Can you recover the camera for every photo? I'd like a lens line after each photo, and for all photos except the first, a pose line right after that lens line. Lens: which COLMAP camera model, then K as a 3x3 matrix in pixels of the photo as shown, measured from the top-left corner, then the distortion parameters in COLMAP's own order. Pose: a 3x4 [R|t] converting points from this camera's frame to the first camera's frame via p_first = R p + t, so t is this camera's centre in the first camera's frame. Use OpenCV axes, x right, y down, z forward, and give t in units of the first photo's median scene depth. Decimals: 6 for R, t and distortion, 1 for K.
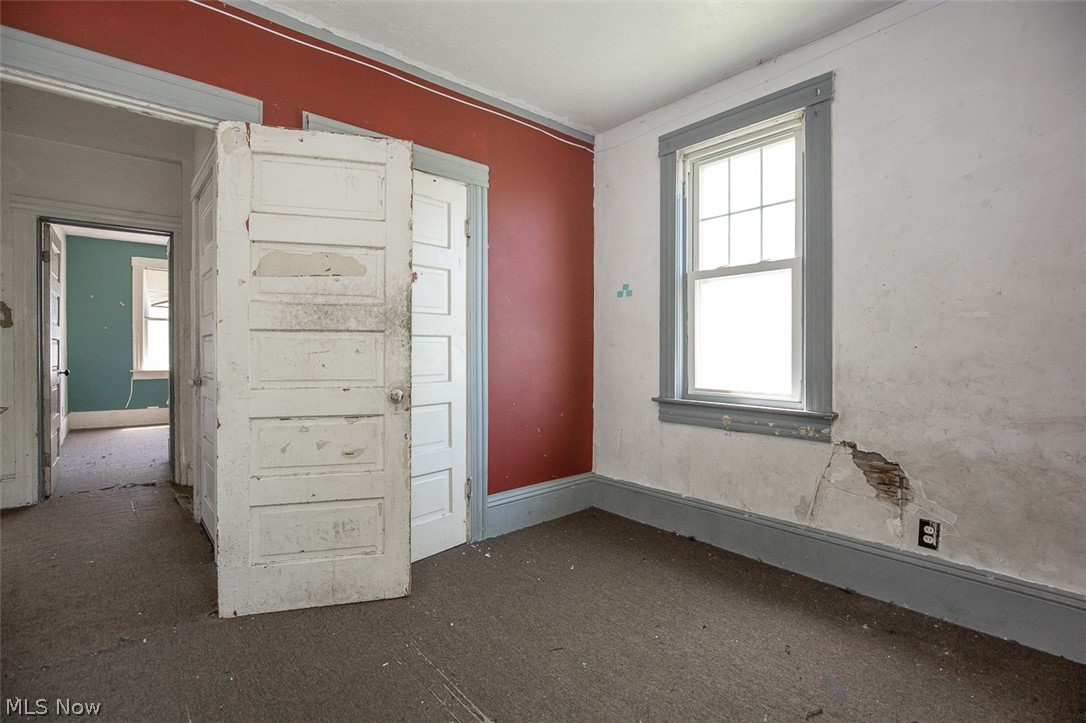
lens RADIAL K [[500.8, 0, 546.9], [0, 500.8, 354.9], [0, 0, 1]] dist [-0.016614, -0.000030]
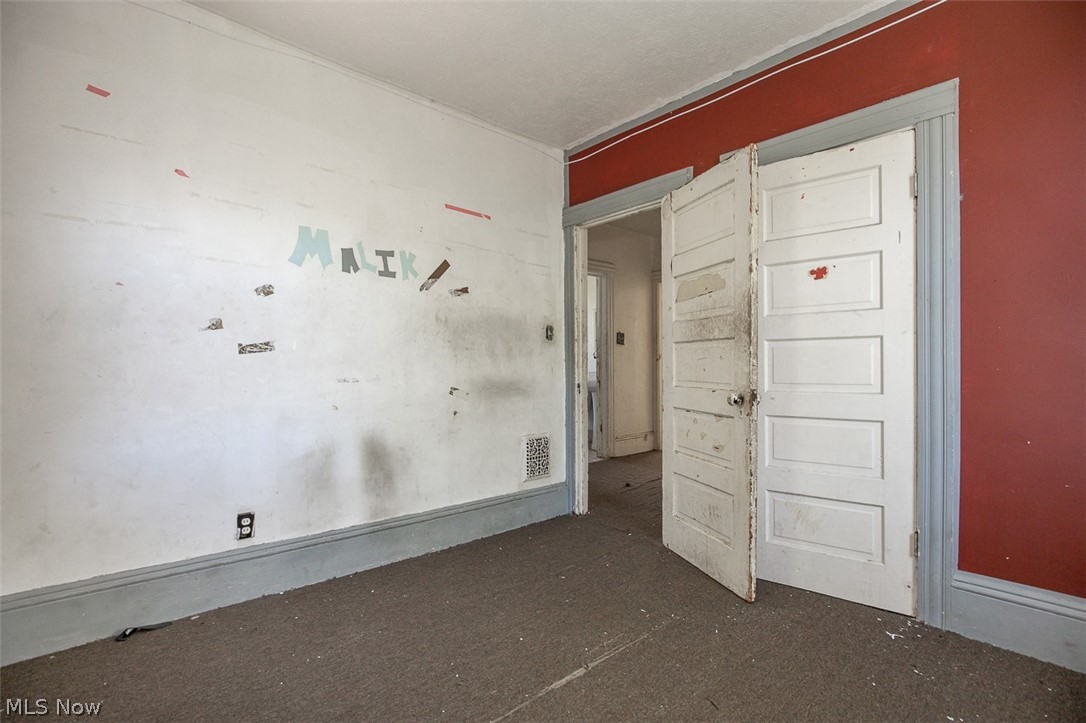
lens RADIAL K [[500.8, 0, 546.2], [0, 500.8, 365.6], [0, 0, 1]] dist [-0.016614, -0.000030]
pose [[0.014980, 0.003198, -0.999883, 0.722205], [-0.001505, 0.999994, 0.003176, 0.008300], [0.999887, 0.001458, 0.014985, 0.589448]]
